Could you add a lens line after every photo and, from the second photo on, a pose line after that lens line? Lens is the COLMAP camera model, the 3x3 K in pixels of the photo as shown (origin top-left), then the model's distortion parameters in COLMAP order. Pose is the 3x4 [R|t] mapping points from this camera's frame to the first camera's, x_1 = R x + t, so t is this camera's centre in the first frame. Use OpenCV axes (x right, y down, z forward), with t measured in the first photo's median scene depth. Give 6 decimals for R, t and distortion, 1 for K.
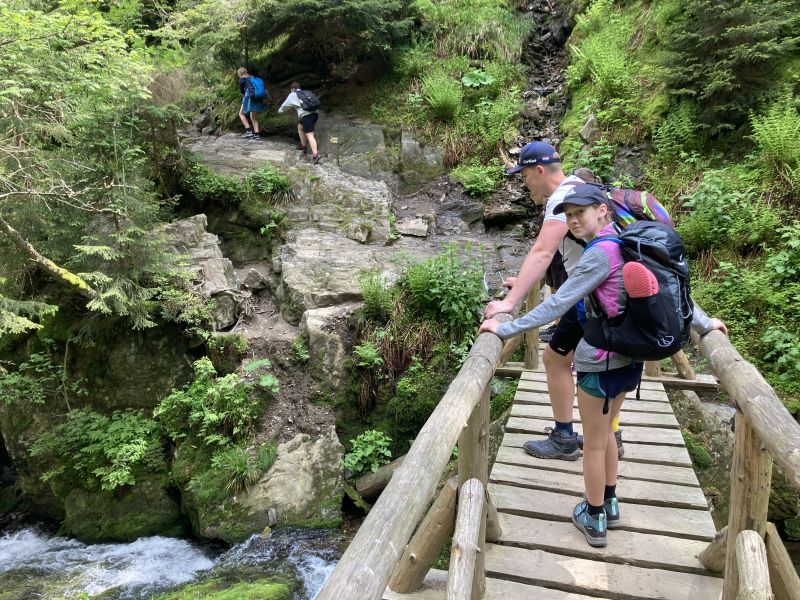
lens RADIAL K [[657.9, 0, 399.4], [0, 657.9, 300.4], [0, 0, 1]] dist [0.056670, -0.033137]
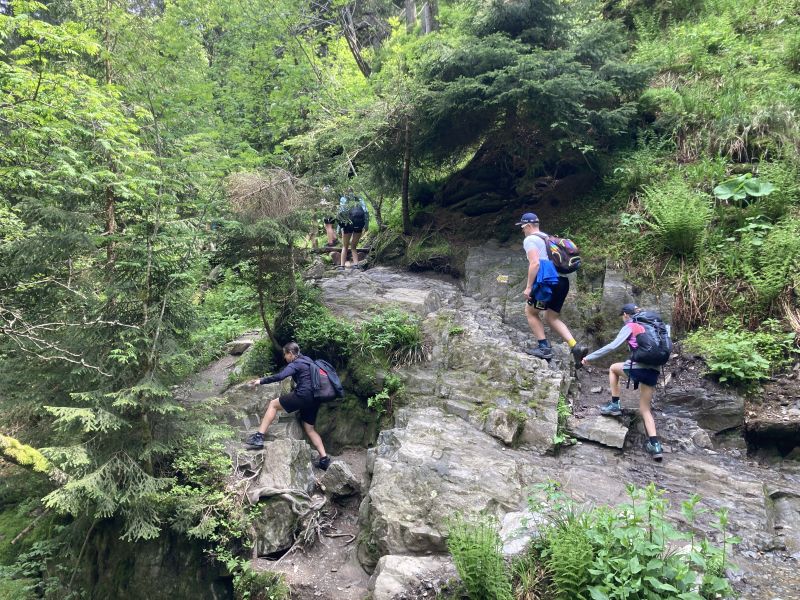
lens RADIAL K [[657.9, 0, 400.9], [0, 657.9, 299.0], [0, 0, 1]] dist [0.056670, -0.033137]
pose [[0.920420, 0.053000, -0.387322, 0.074902], [-0.139277, 0.970213, -0.198213, -0.079476], [0.365279, 0.236385, 0.900385, 0.385948]]
